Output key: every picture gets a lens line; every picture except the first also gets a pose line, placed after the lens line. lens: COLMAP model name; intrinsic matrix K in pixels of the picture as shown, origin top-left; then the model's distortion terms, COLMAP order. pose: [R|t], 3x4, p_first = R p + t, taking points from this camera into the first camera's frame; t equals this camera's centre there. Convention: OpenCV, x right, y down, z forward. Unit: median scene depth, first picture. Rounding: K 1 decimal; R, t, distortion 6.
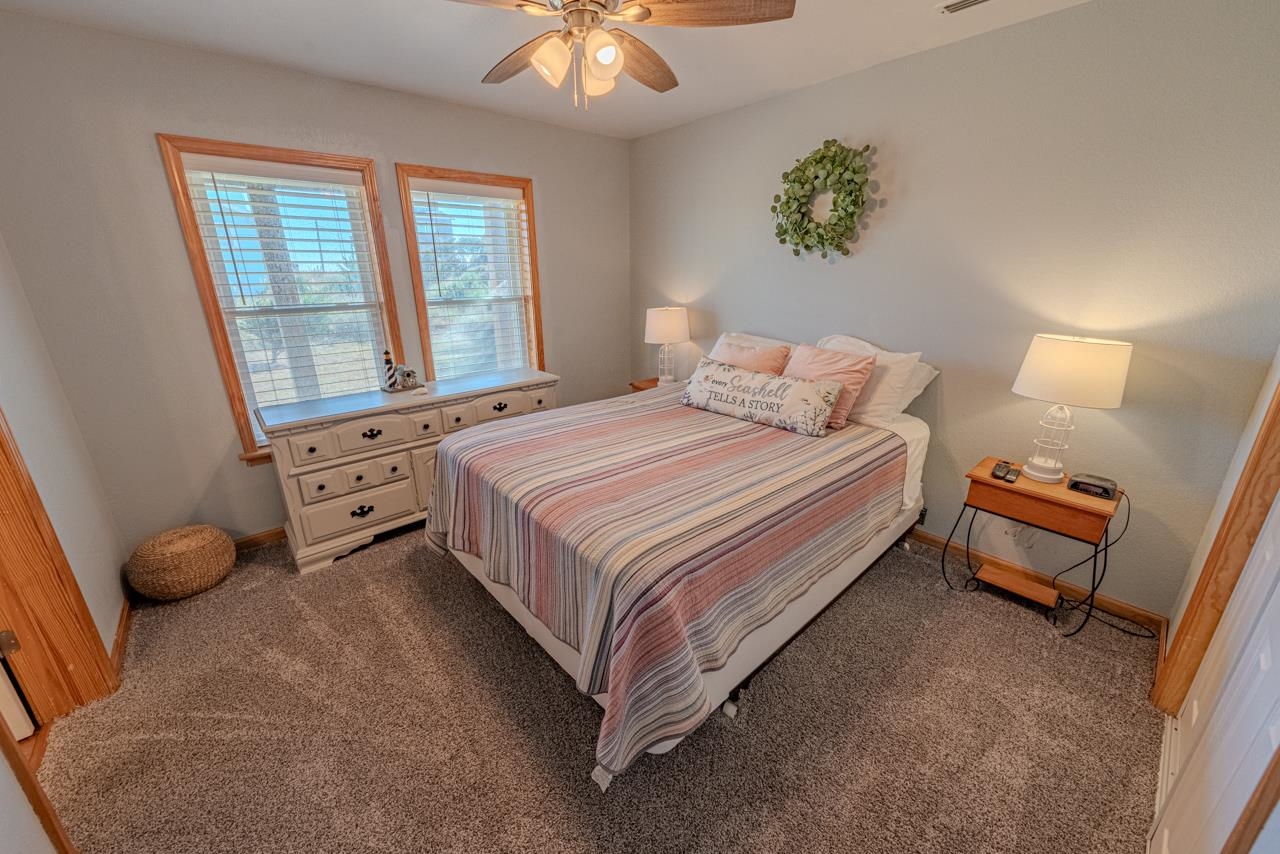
lens RADIAL K [[479.1, 0, 649.2], [0, 479.1, 423.2], [0, 0, 1]] dist [-0.000245, -0.000300]
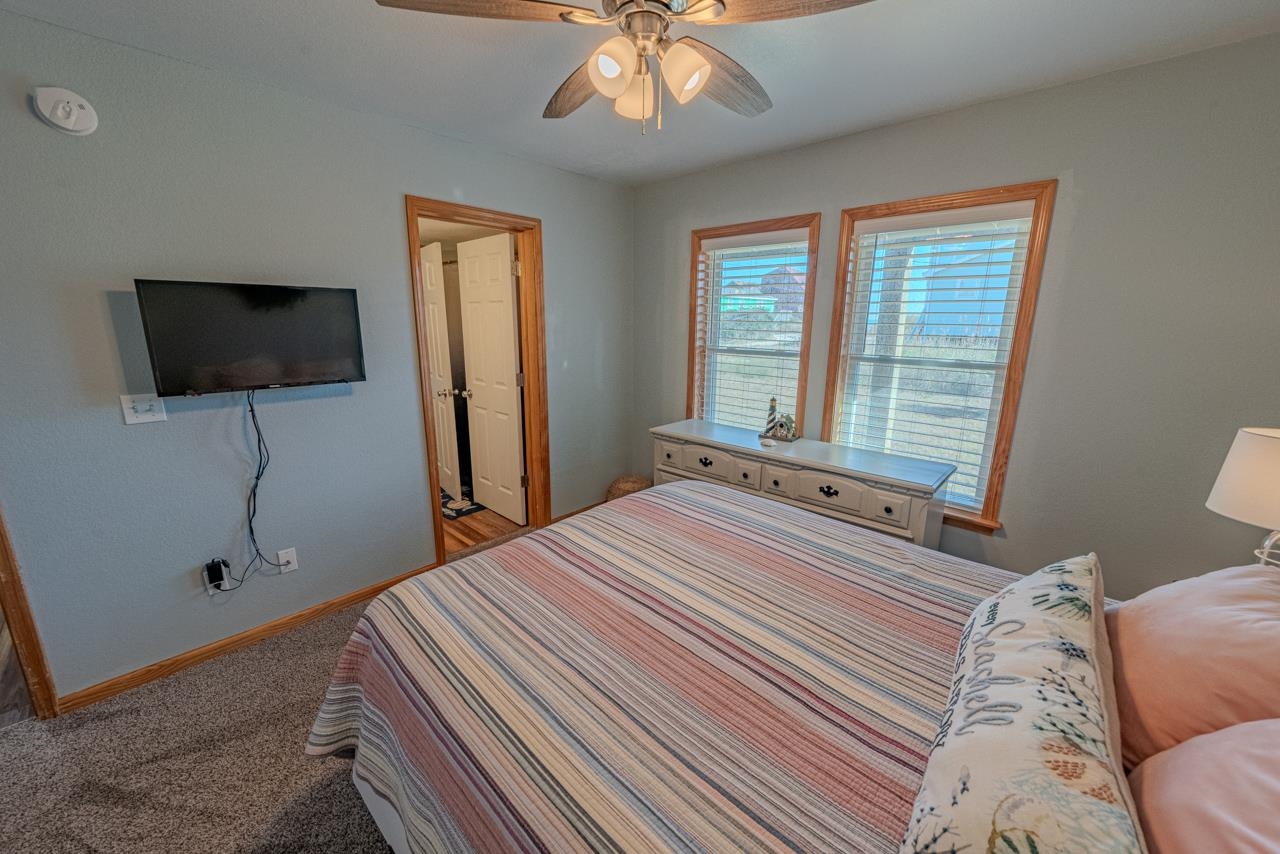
lens RADIAL K [[479.1, 0, 639.5], [0, 479.1, 417.0], [0, 0, 1]] dist [-0.000245, -0.000300]
pose [[0.071727, 0.175116, -0.981932, 0.455264], [-0.350169, 0.926225, 0.139603, -0.170128], [0.933936, 0.333829, 0.127755, 0.684852]]
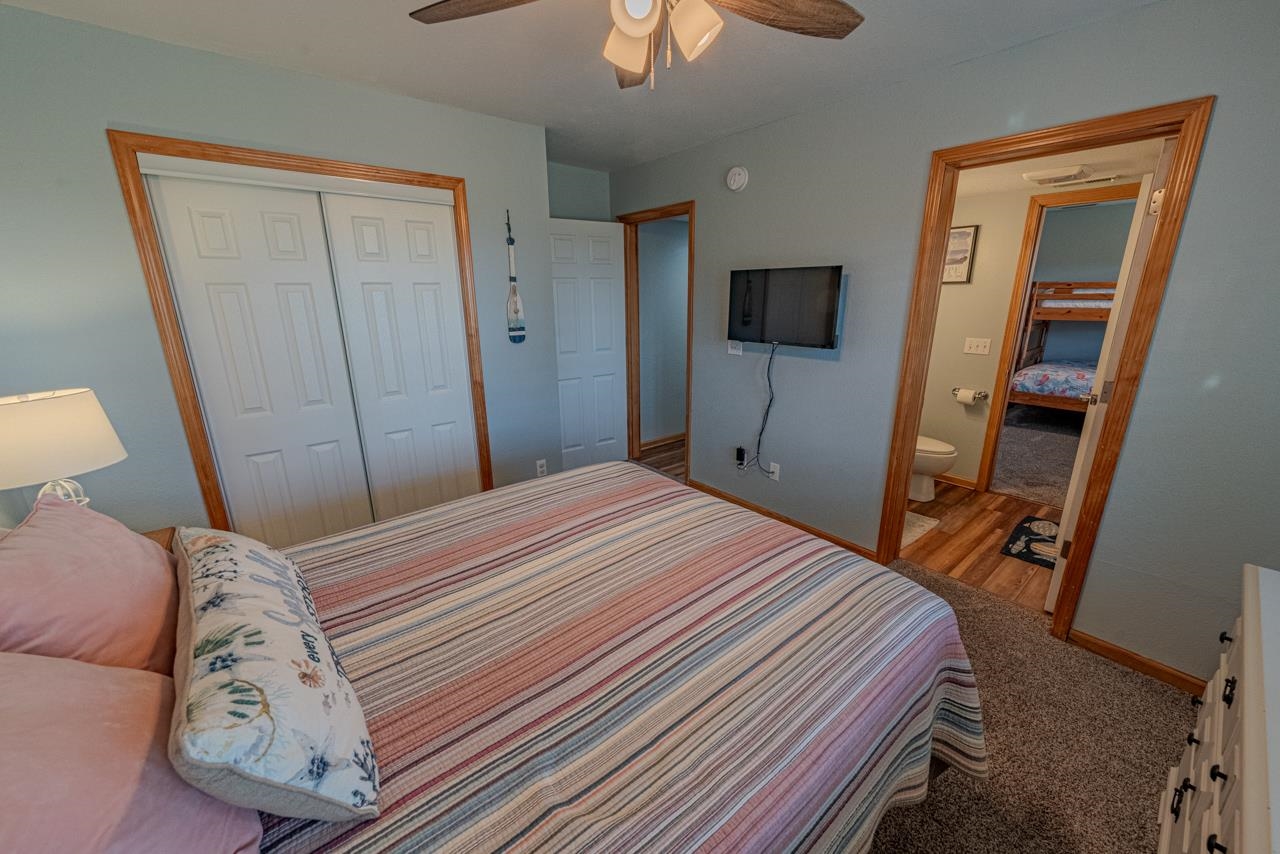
lens RADIAL K [[479.1, 0, 627.0], [0, 479.1, 417.7], [0, 0, 1]] dist [-0.000245, -0.000300]
pose [[-0.998204, -0.034067, 0.049281, -0.061058], [0.000332, 0.819430, 0.573179, -0.366164], [-0.059909, 0.572166, -0.817947, 1.179242]]
